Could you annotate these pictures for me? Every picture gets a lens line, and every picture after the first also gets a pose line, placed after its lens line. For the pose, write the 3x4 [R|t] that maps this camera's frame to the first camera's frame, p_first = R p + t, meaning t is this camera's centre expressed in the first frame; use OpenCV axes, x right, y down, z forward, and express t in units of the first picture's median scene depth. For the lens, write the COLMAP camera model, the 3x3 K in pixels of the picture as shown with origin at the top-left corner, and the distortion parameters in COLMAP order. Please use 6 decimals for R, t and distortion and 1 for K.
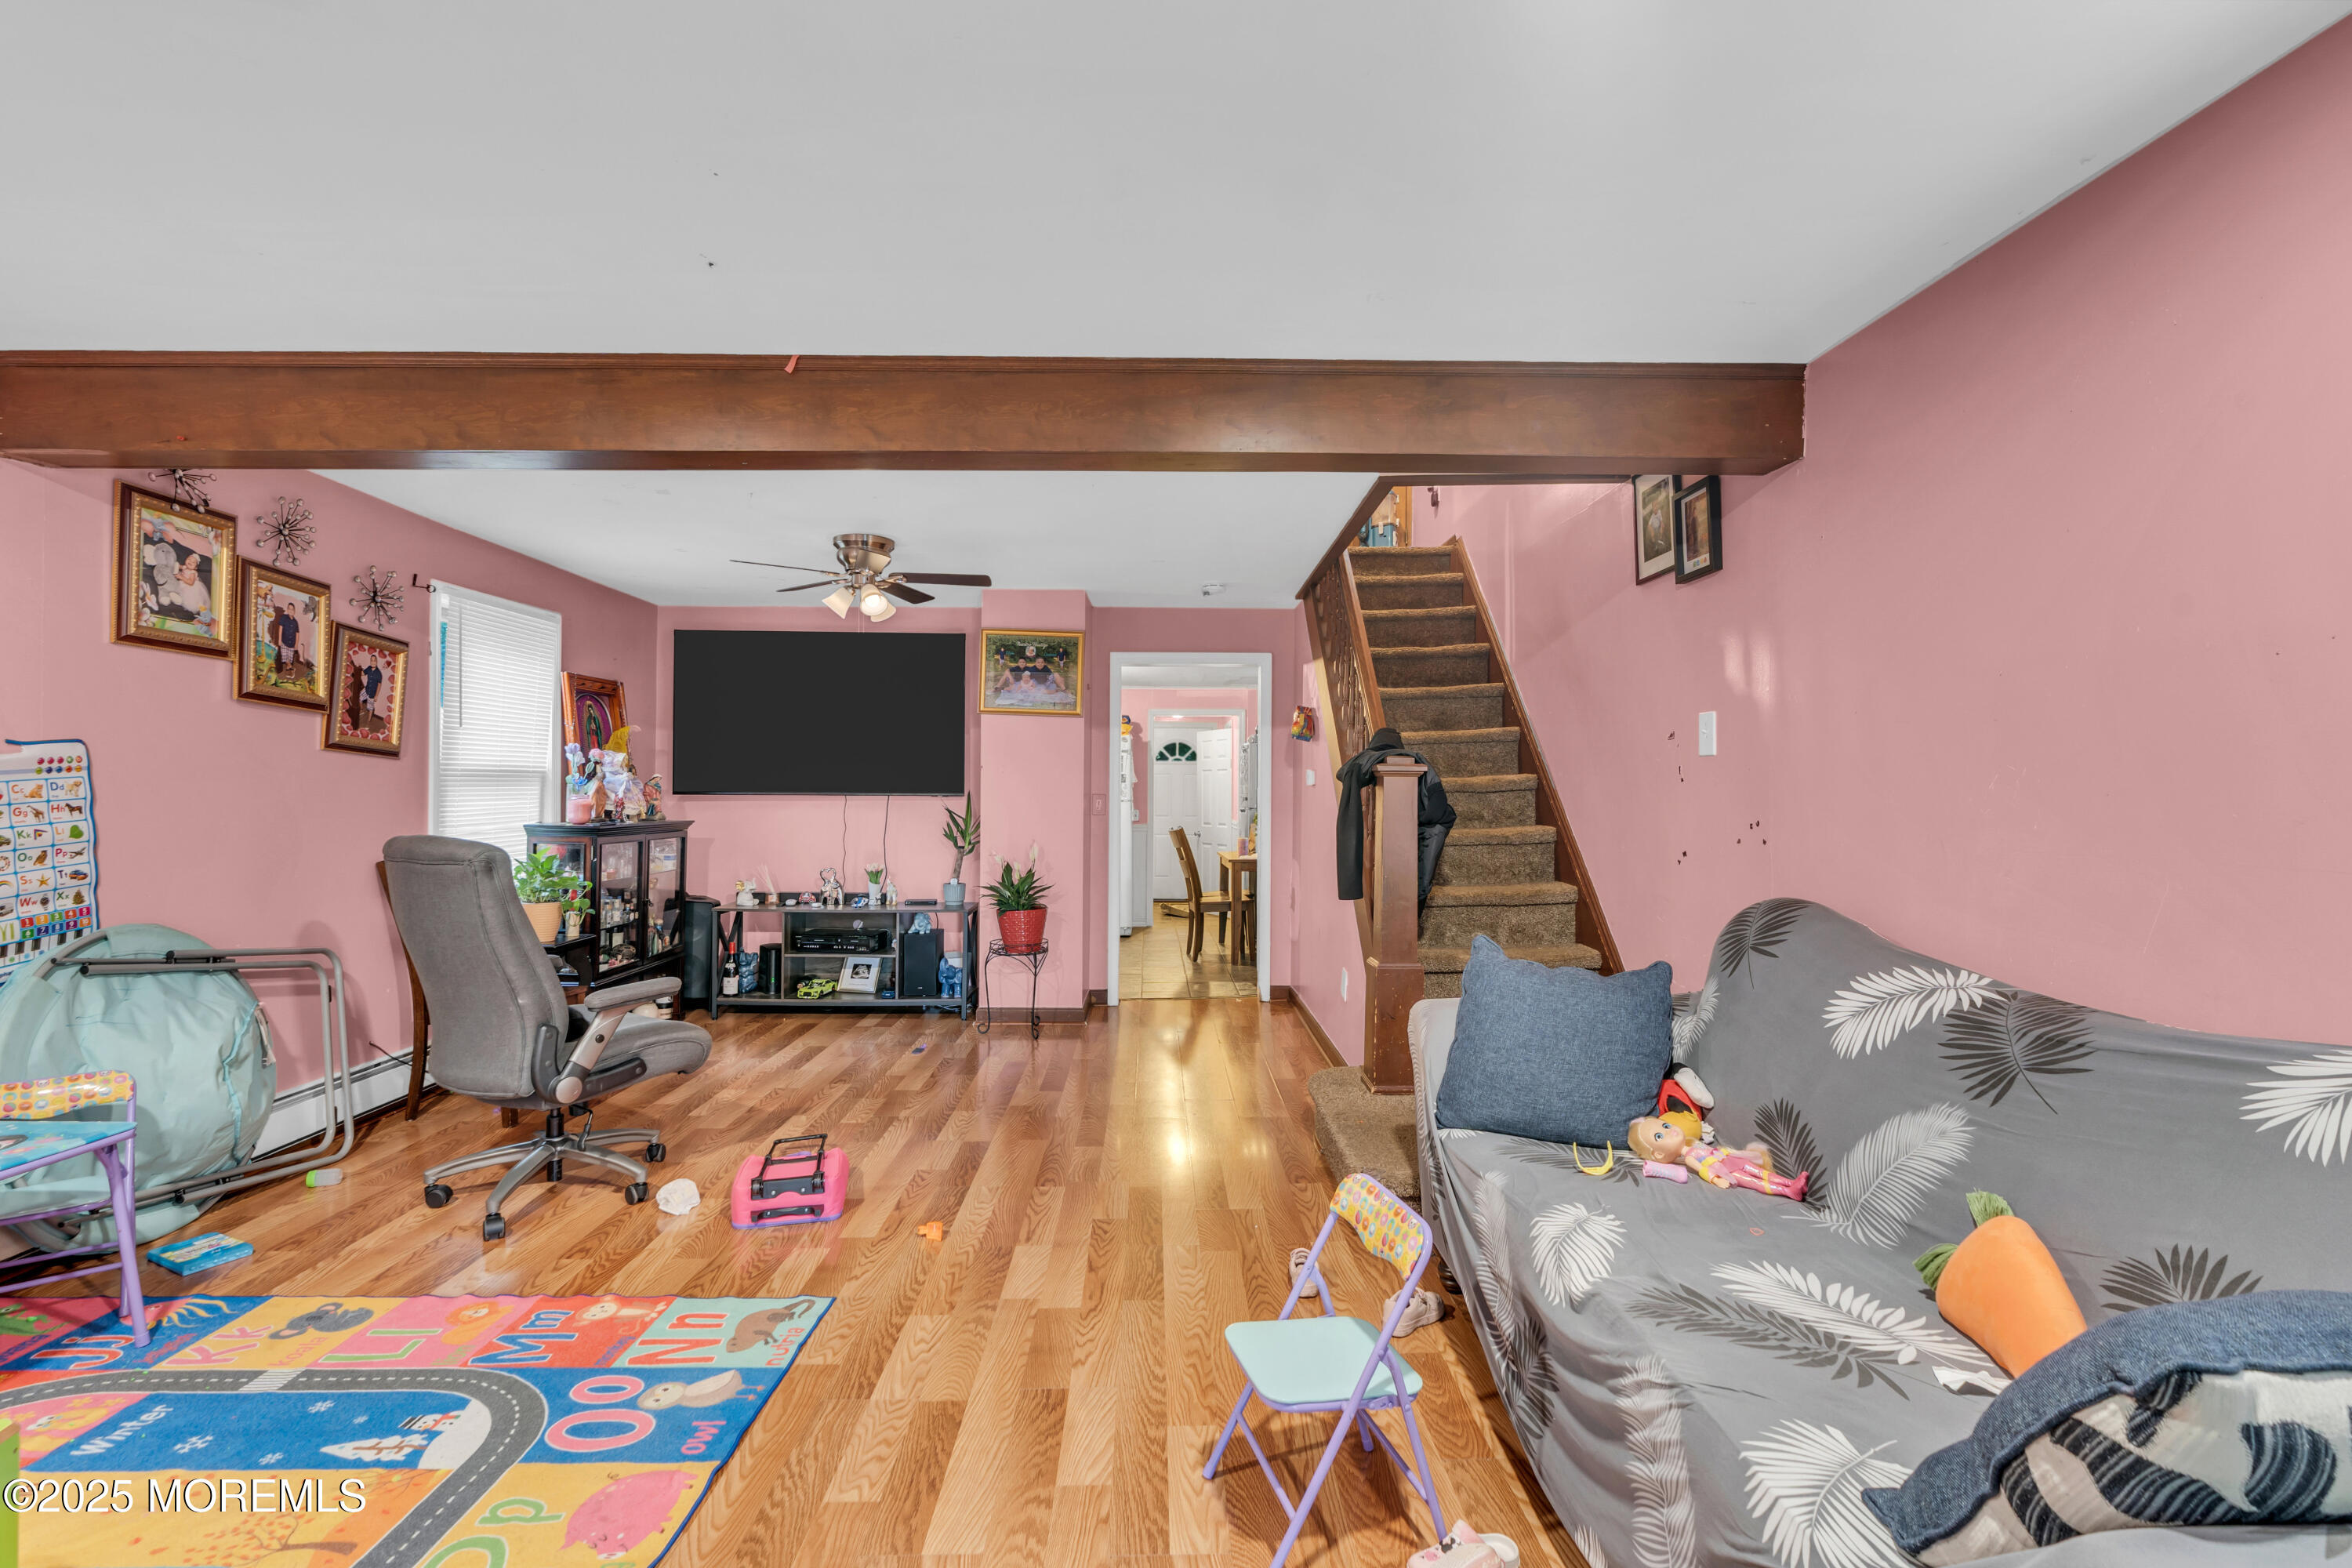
lens RADIAL K [[1070.8, 0, 1179.6], [0, 1070.8, 789.5], [0, 0, 1]] dist [-0.007936, 0.003448]
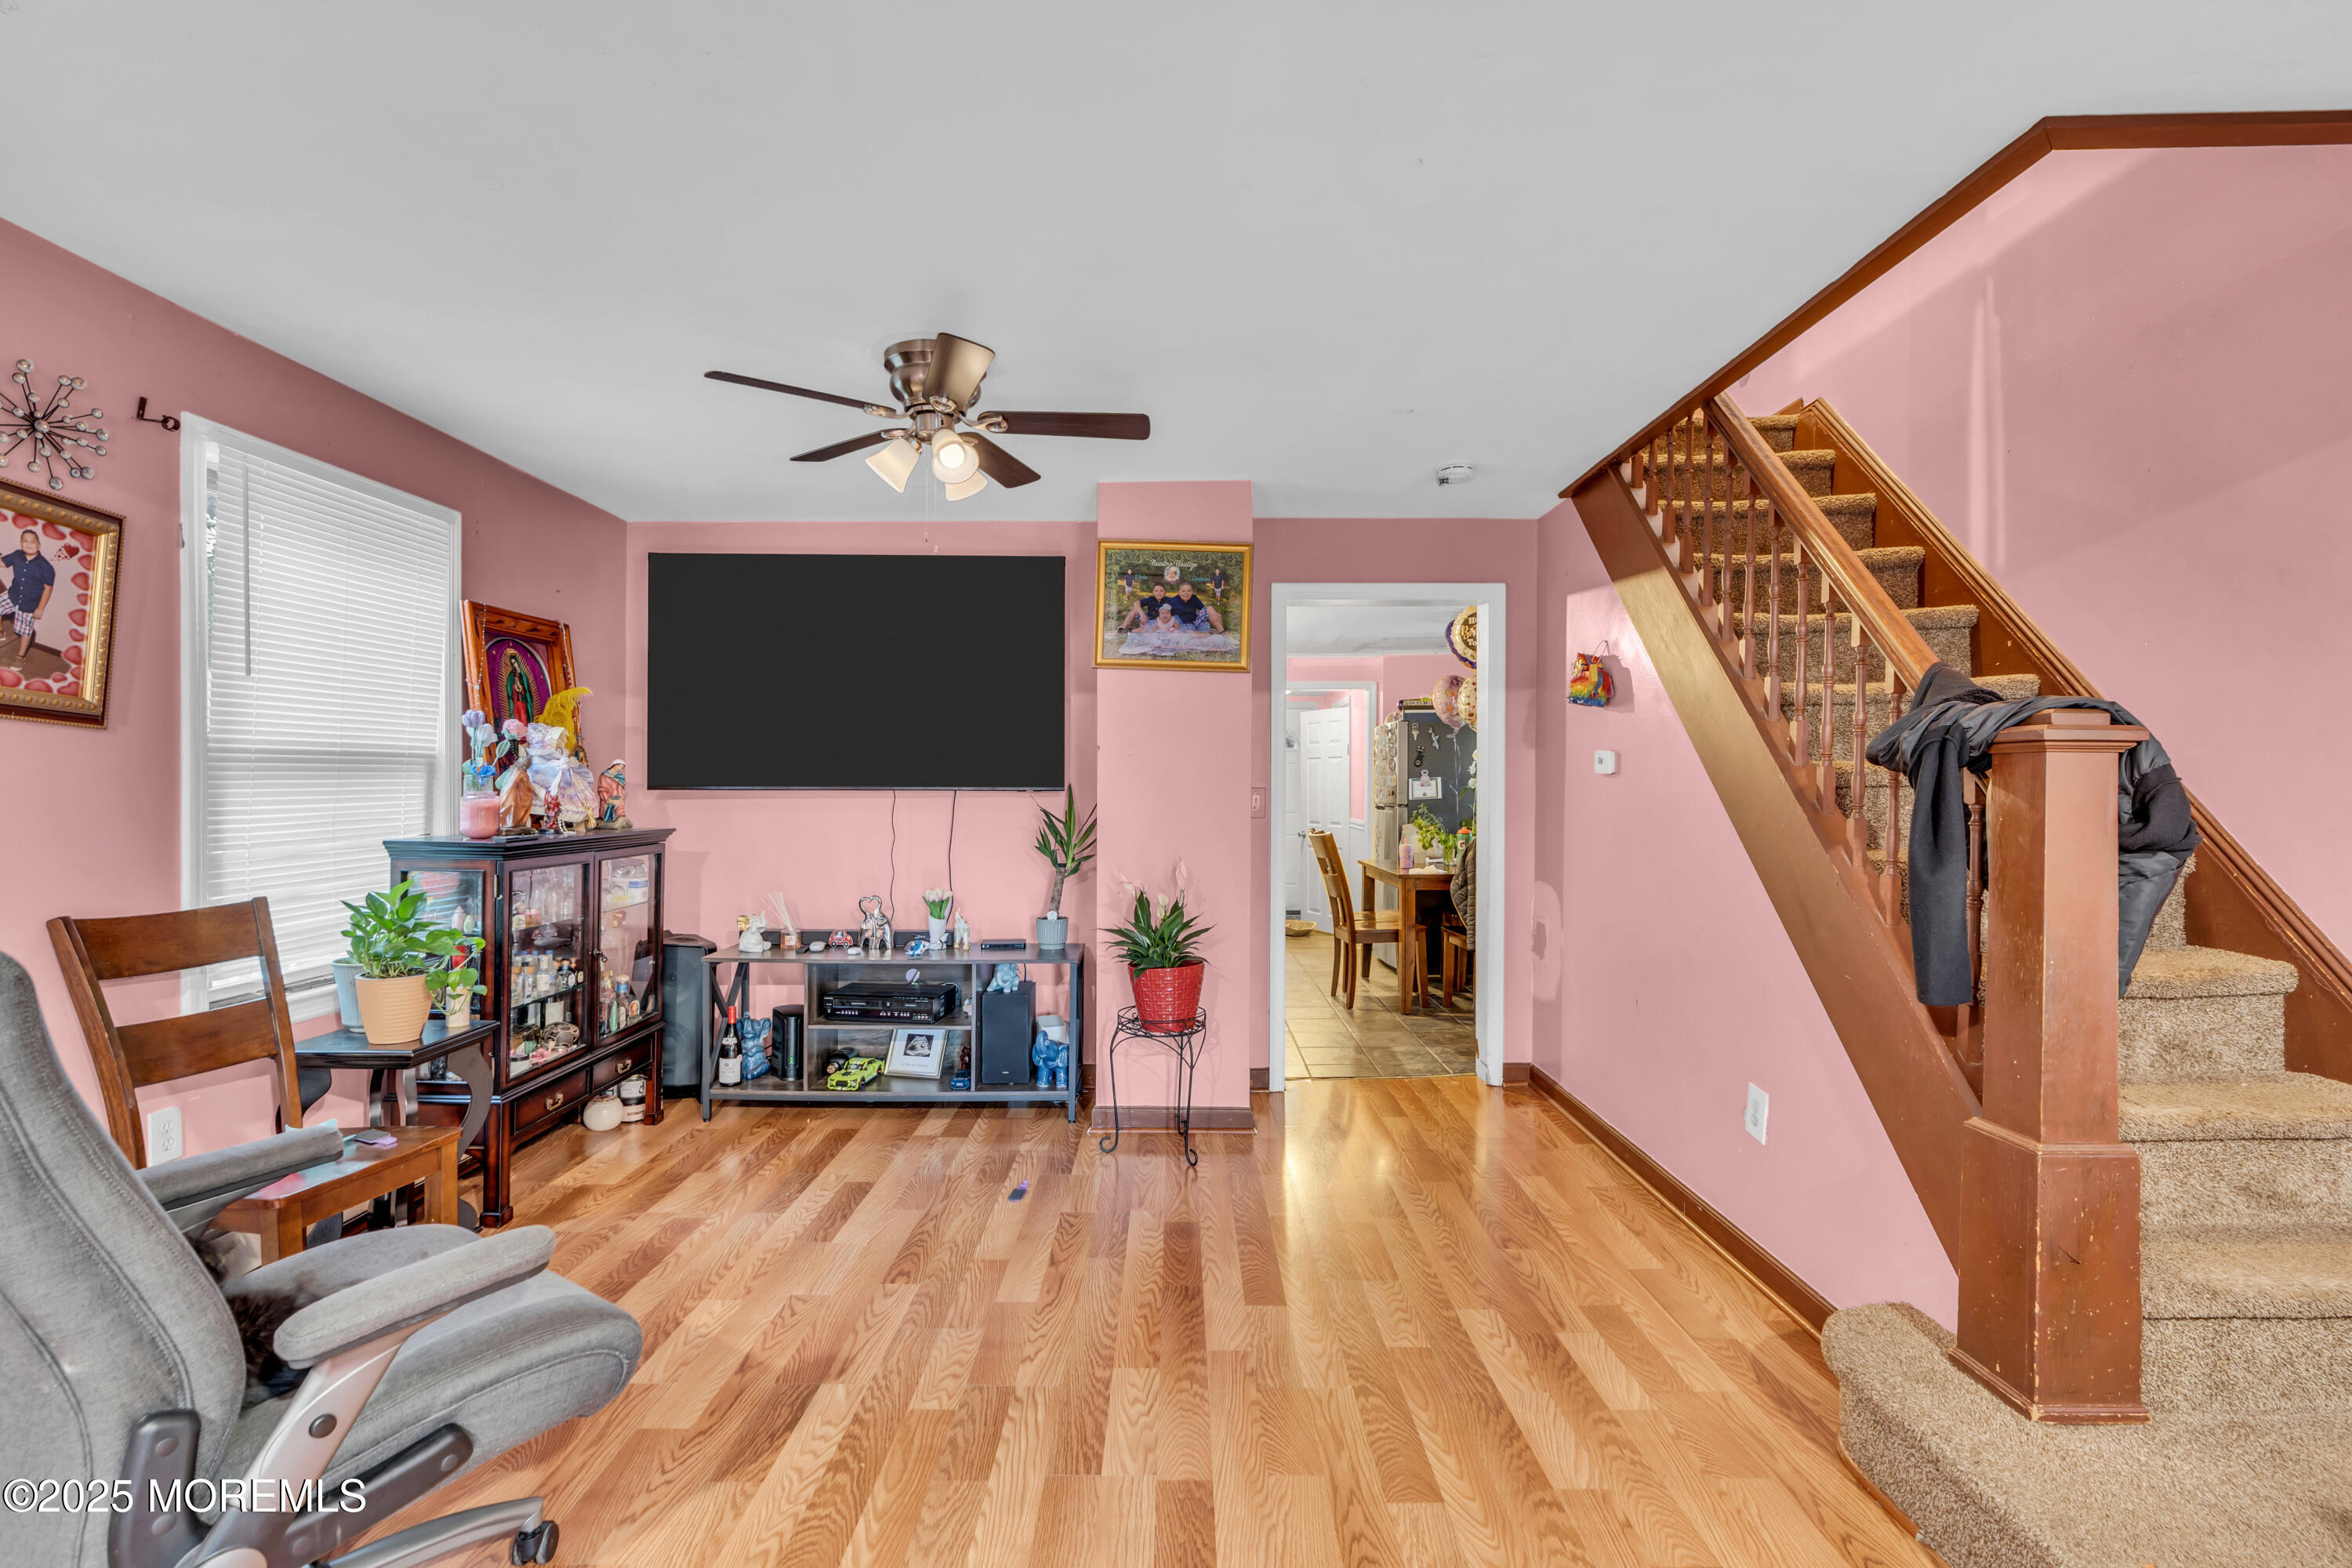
lens RADIAL K [[1070.8, 0, 1179.6], [0, 1070.8, 789.5], [0, 0, 1]] dist [-0.007936, 0.003448]
pose [[0.999711, -0.002100, -0.023951, -0.149511], [0.002285, 0.999967, 0.007732, -0.000292], [0.023934, -0.007785, 0.999683, 0.419155]]
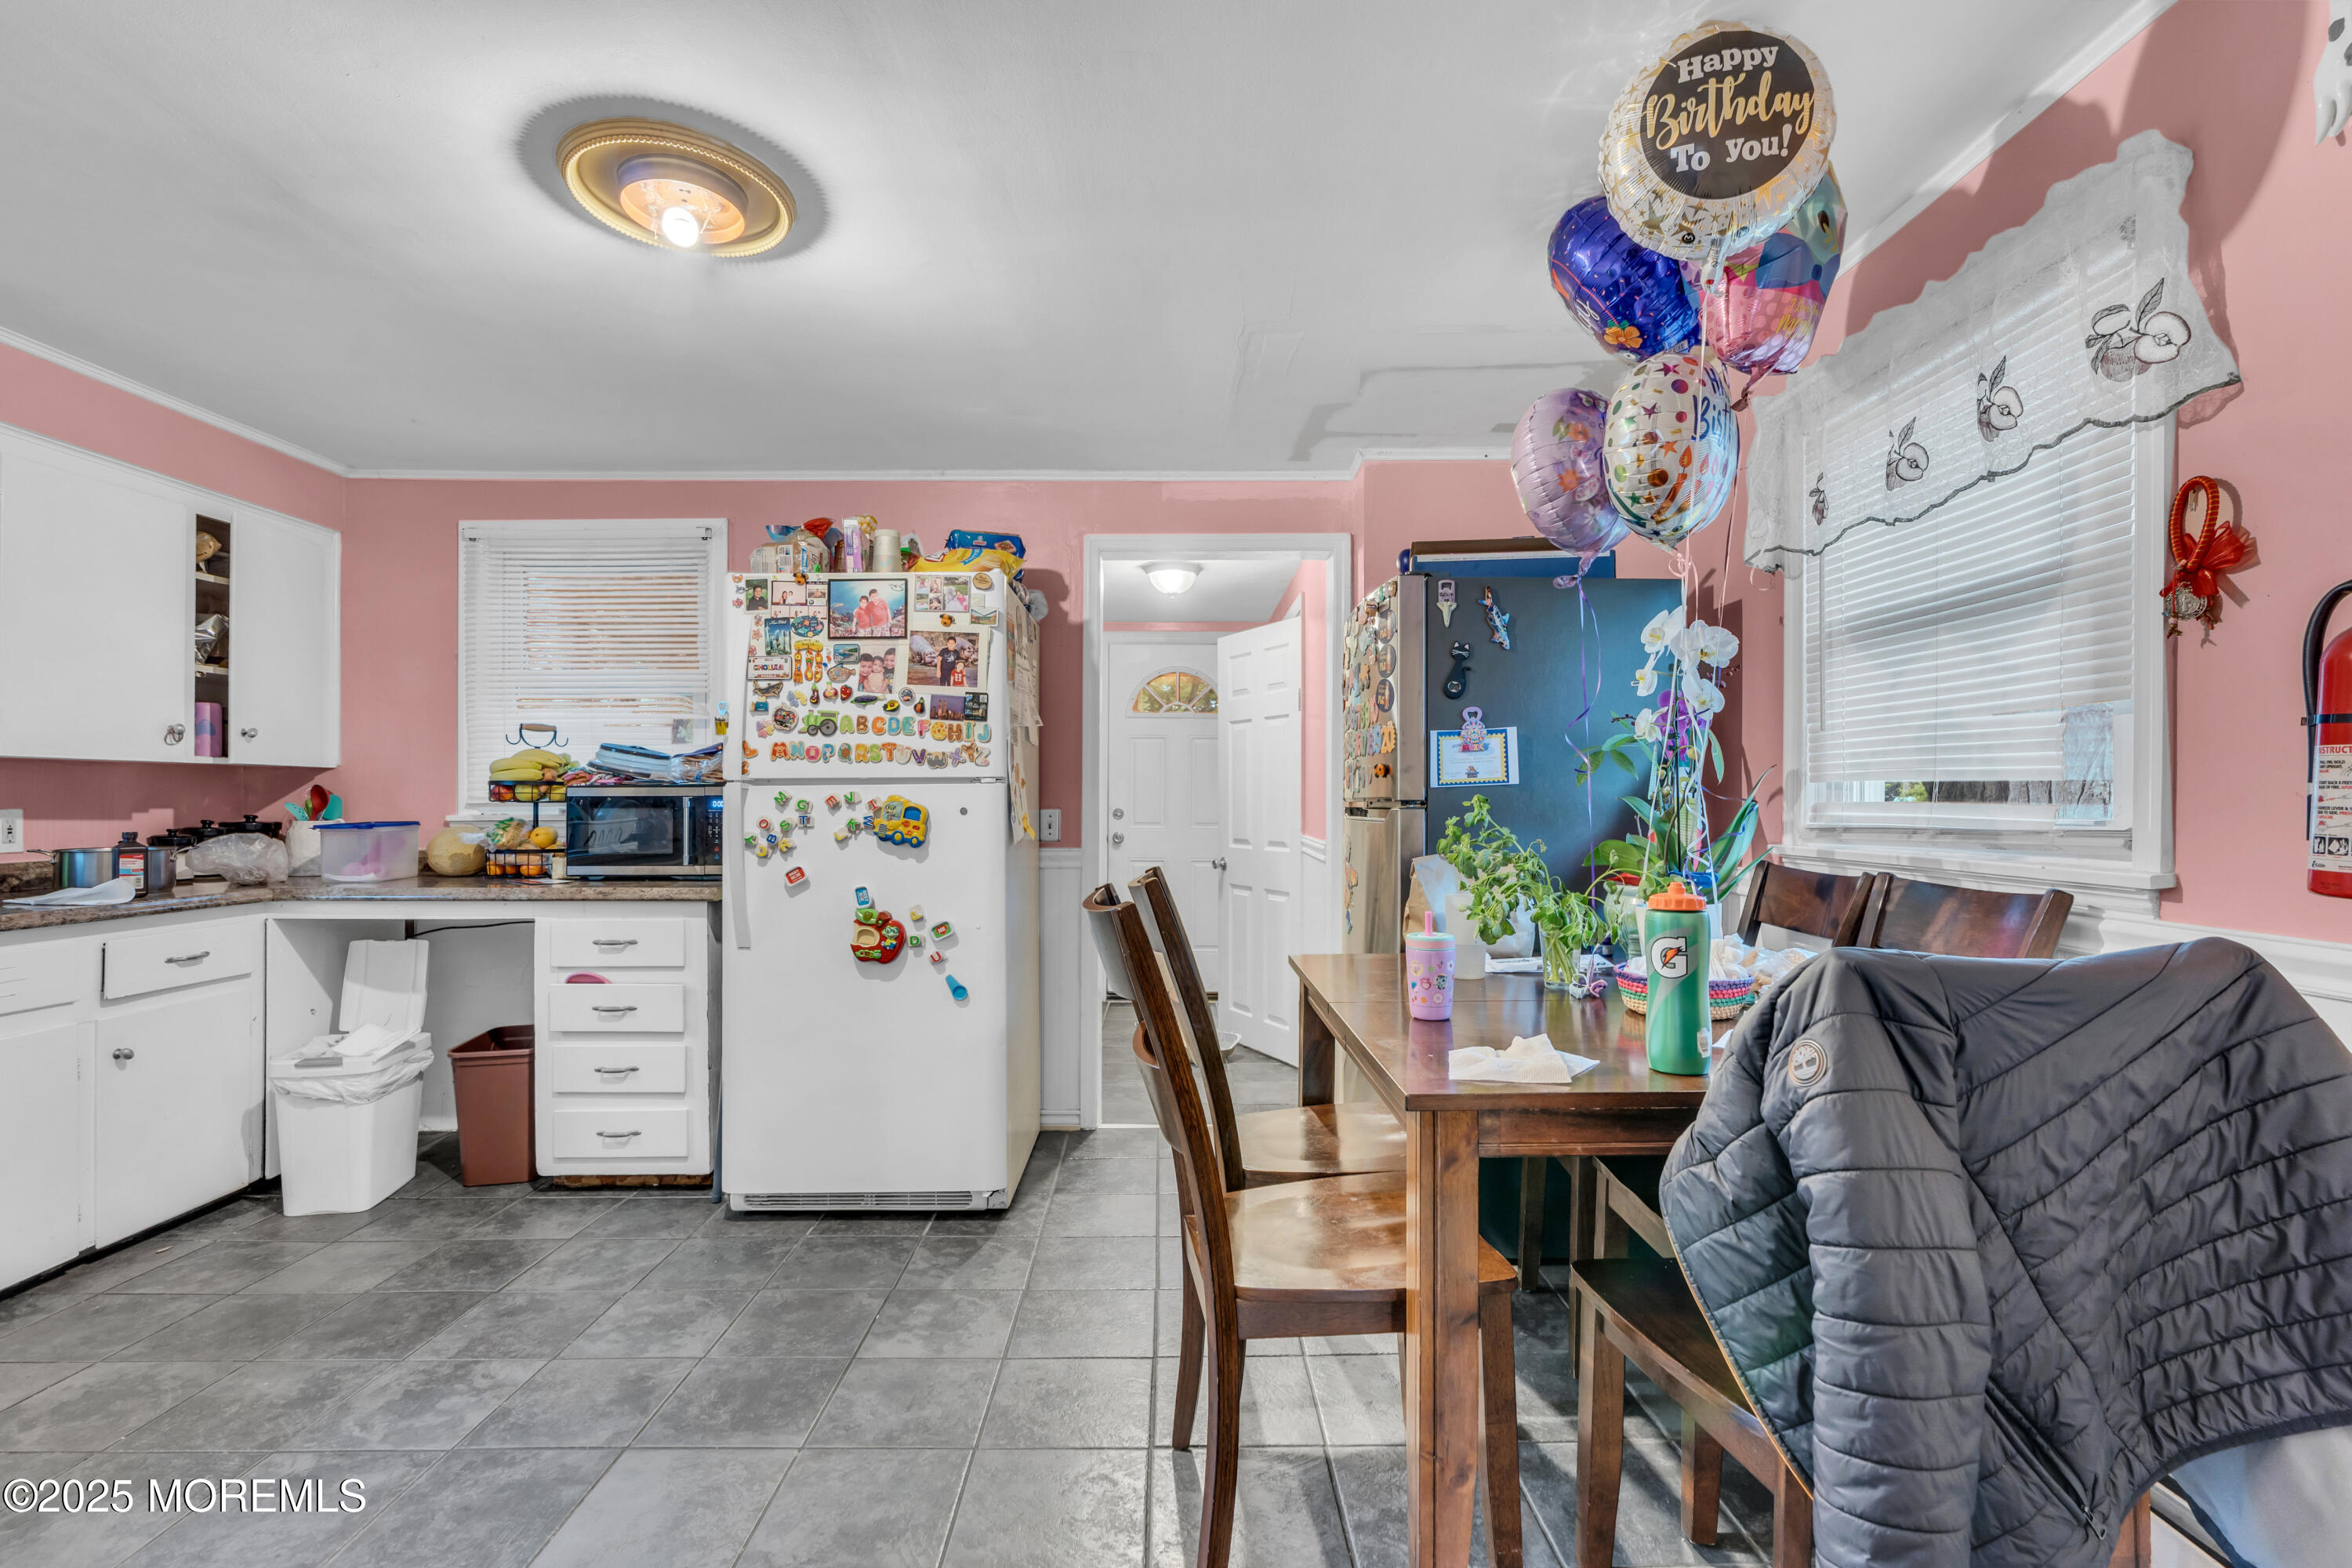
lens RADIAL K [[1070.8, 0, 1179.6], [0, 1070.8, 789.5], [0, 0, 1]] dist [-0.007936, 0.003448]
pose [[0.999757, -0.002057, -0.021966, 0.023169], [0.002050, 0.999998, -0.000355, 0.027509], [0.021967, 0.000310, 0.999759, 1.395638]]
